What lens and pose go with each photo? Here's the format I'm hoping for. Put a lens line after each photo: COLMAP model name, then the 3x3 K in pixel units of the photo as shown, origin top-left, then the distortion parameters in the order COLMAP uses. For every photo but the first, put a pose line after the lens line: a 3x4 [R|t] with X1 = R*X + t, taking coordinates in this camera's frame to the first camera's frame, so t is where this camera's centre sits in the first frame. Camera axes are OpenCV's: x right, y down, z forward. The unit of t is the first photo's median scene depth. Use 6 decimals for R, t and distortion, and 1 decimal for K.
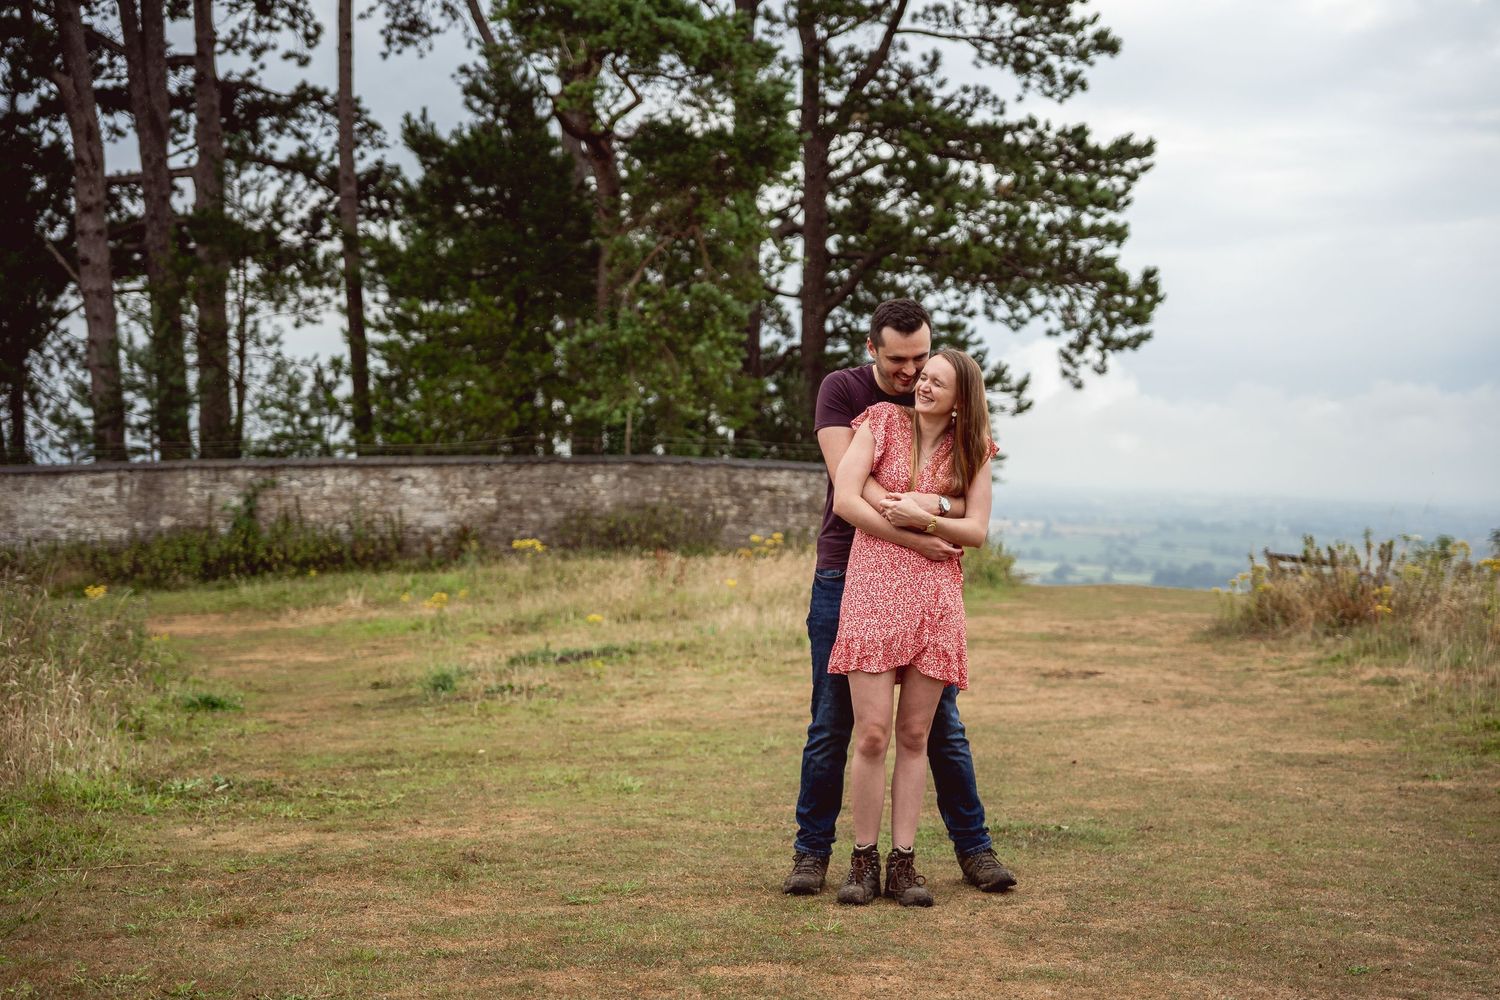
lens RADIAL K [[2194.6, 0, 750.0], [0, 2194.6, 500.0], [0, 0, 1]] dist [-0.029973, 0.730207]
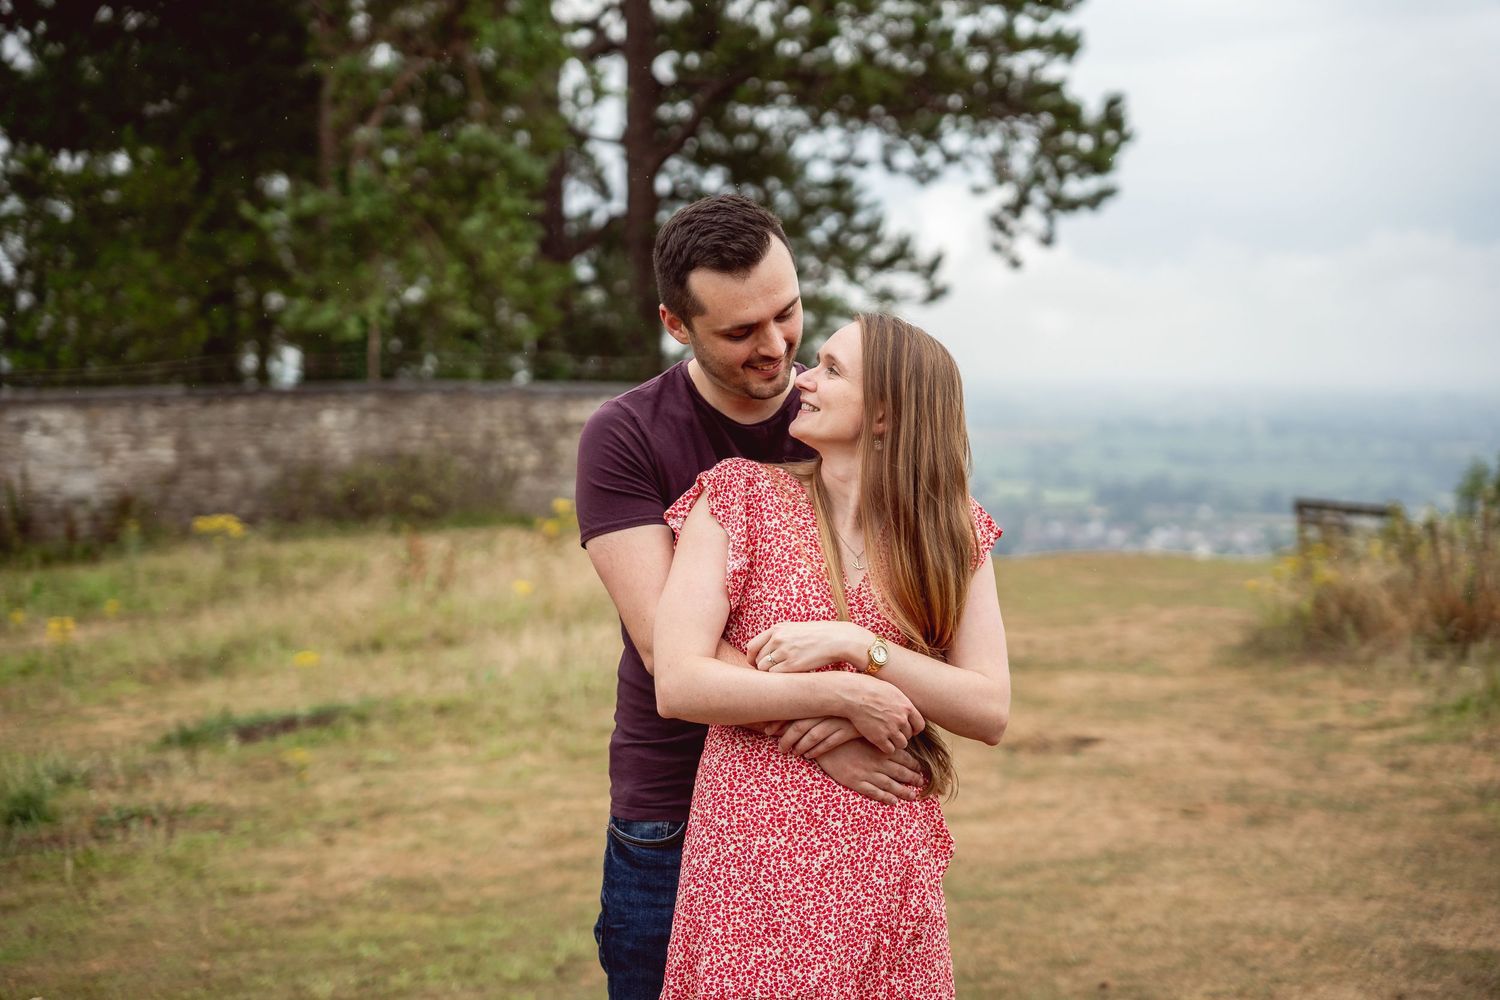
lens RADIAL K [[2862.8, 0, 783.1], [0, 2862.8, 503.9], [0, 0, 1]] dist [0.318634, 0.050019]
pose [[0.996954, -0.025242, 0.073792, 0.004505], [0.022655, 0.999106, 0.035691, -0.011334], [-0.074627, -0.033910, 0.996635, 0.089752]]
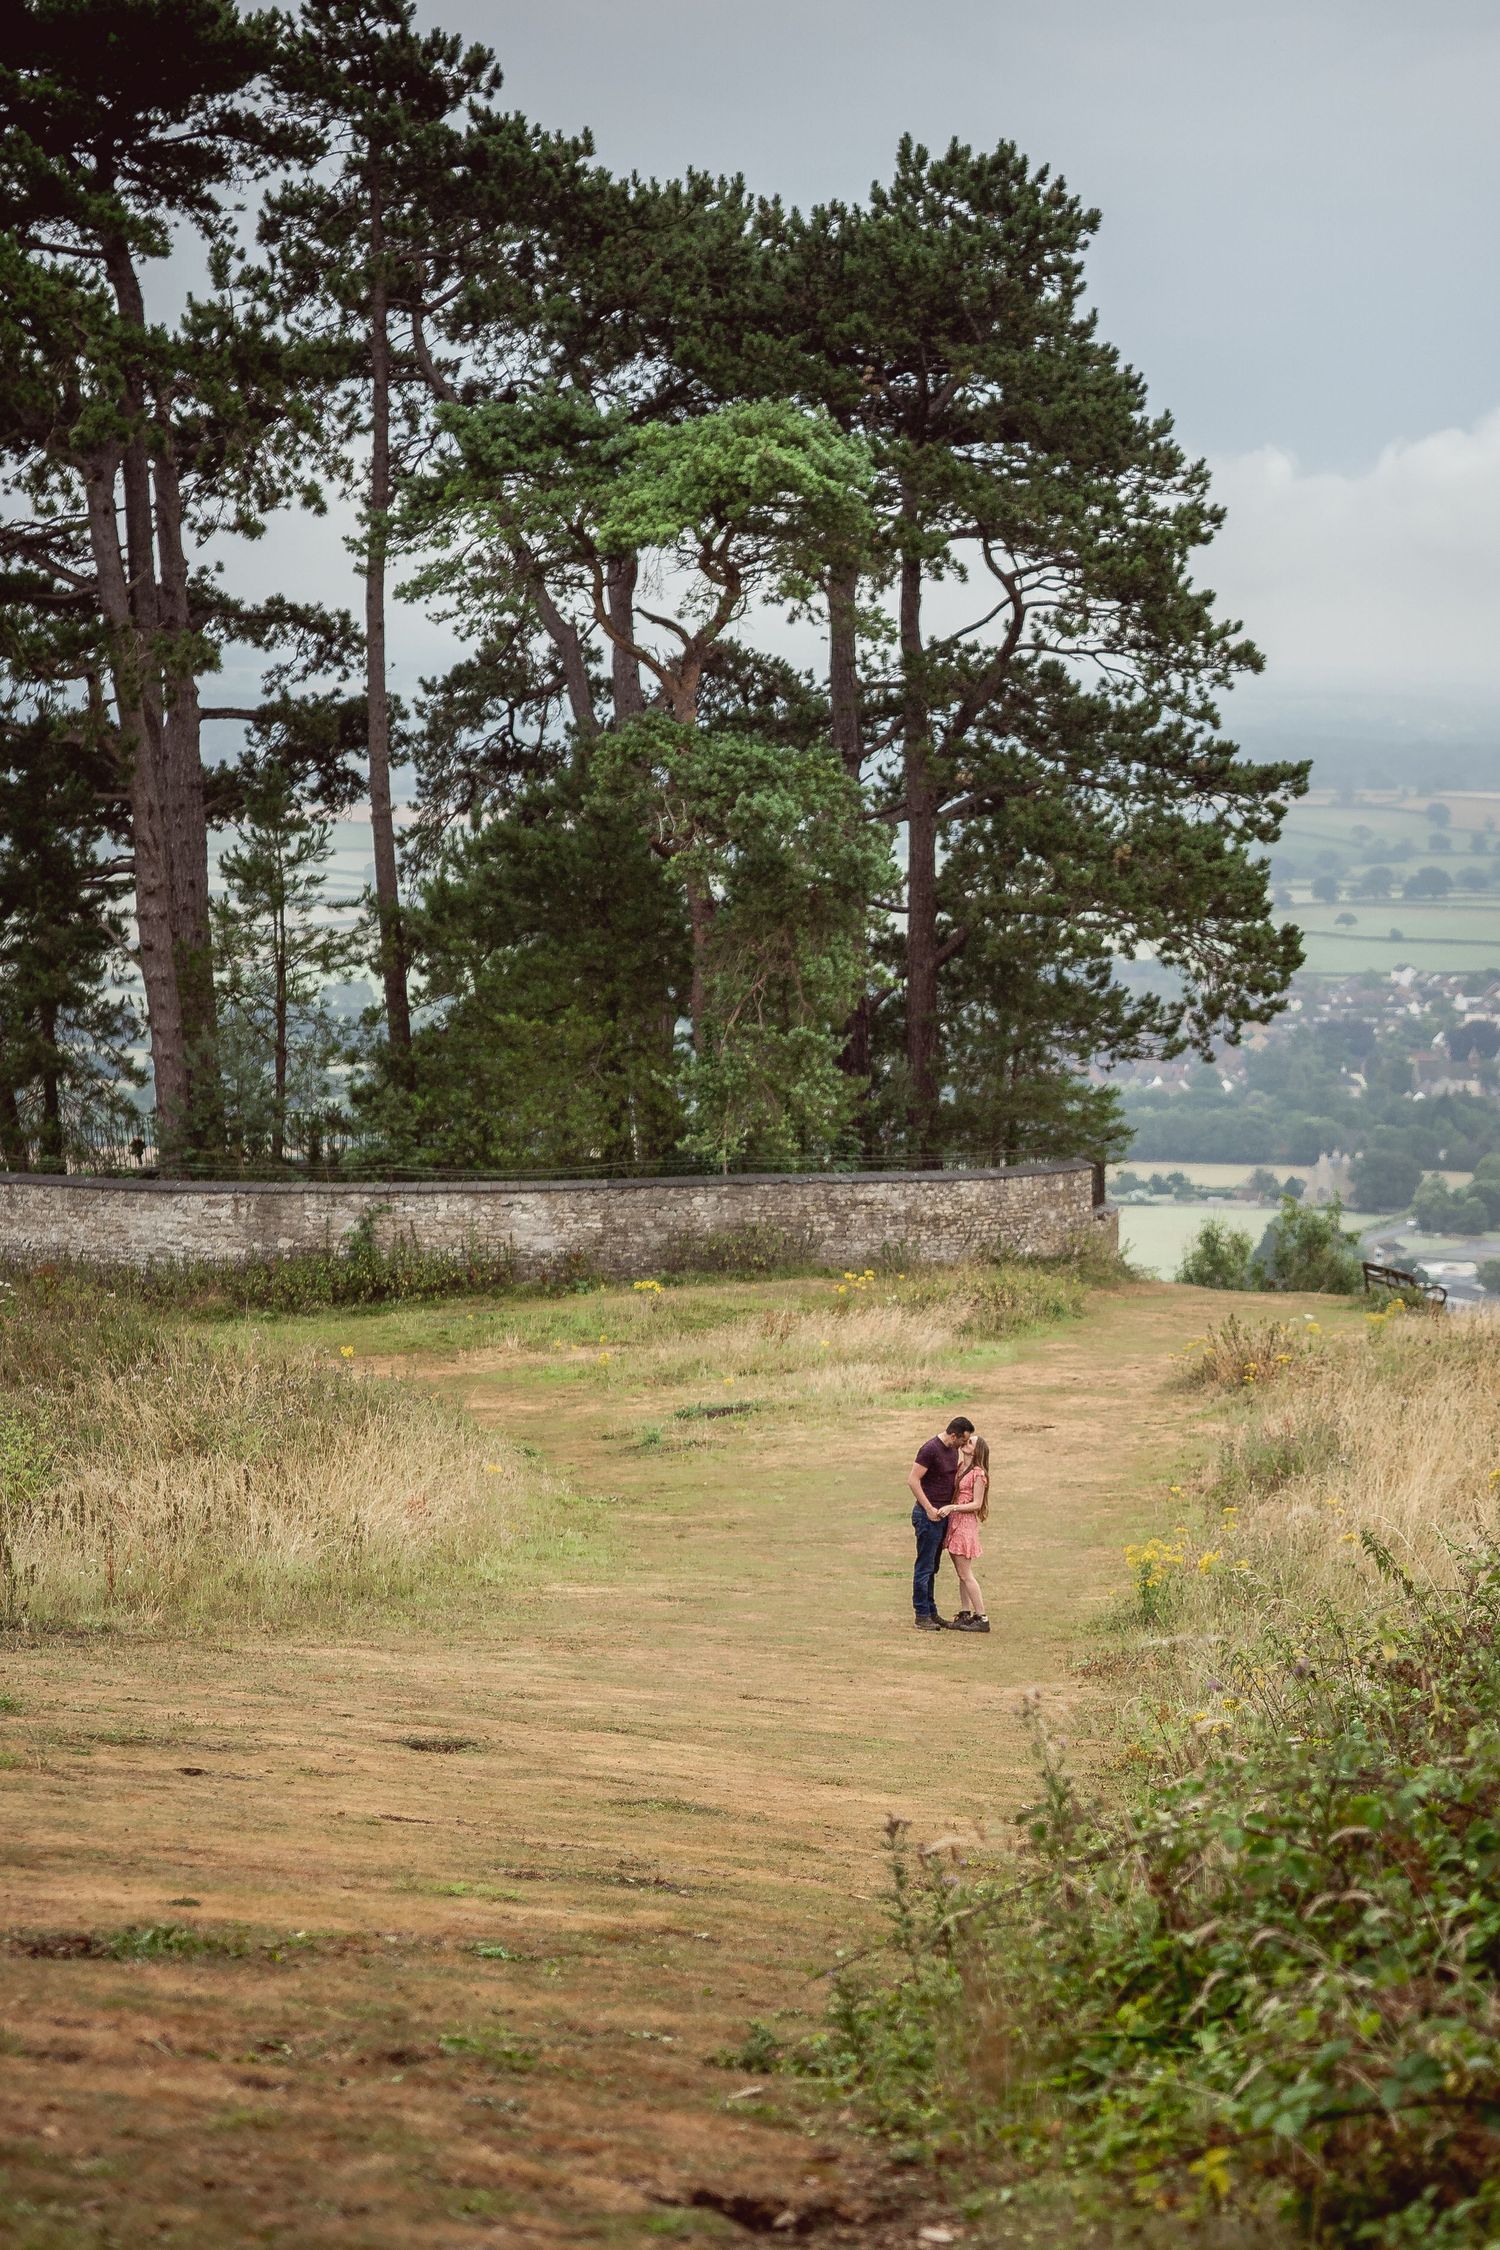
lens RADIAL K [[4605.9, 0, 750.0], [0, 4605.9, 1125.0], [0, 0, 1]] dist [-0.486513, -0.093972]
pose [[0.999558, -0.004971, -0.029314, 0.017522], [0.006461, 0.998680, 0.050952, -0.149048], [0.029022, -0.051119, 0.998271, -1.109193]]
